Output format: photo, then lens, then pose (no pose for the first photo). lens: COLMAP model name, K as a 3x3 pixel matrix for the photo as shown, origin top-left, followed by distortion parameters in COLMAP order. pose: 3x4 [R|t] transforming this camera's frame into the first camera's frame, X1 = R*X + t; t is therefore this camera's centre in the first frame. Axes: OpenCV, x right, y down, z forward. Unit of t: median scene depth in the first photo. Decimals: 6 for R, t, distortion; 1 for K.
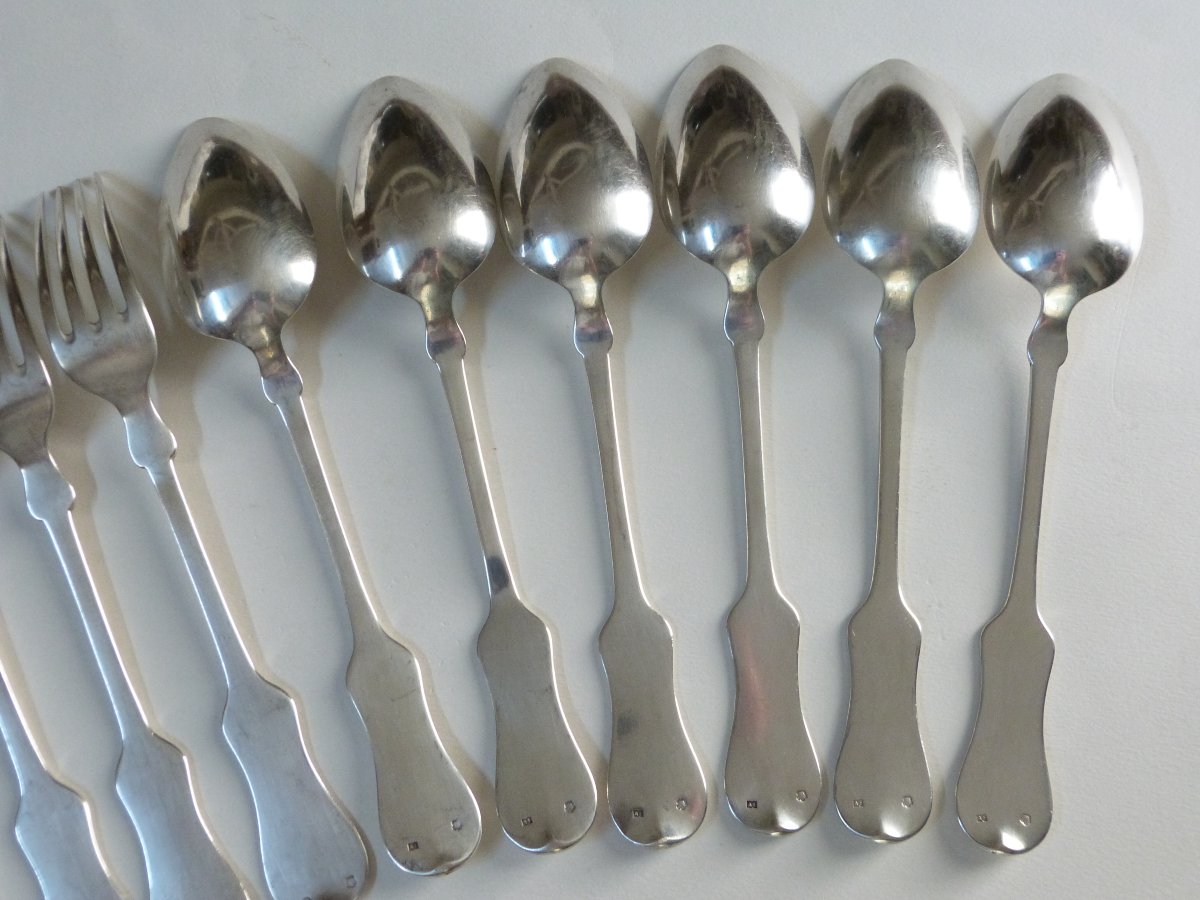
lens RADIAL K [[1285.1, 0, 600.0], [0, 1285.1, 450.0], [0, 0, 1]] dist [-0.153620, 0.365663]
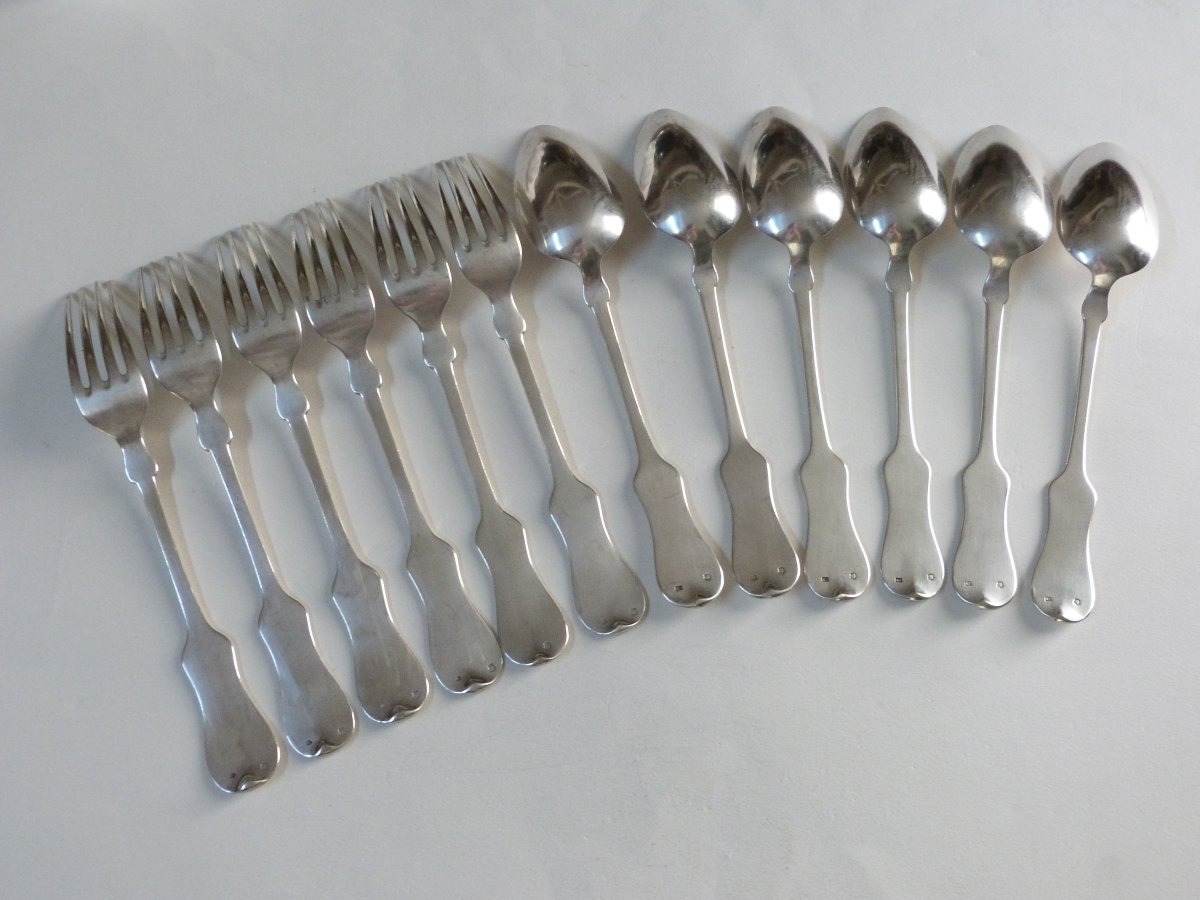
lens RADIAL K [[1285.1, 0, 600.0], [0, 1285.1, 450.0], [0, 0, 1]] dist [-0.153620, 0.365663]
pose [[0.997267, 0.073448, 0.007968, -0.238559], [-0.072232, 0.991996, -0.103568, 0.283405], [-0.015511, 0.102710, 0.994590, -0.483608]]
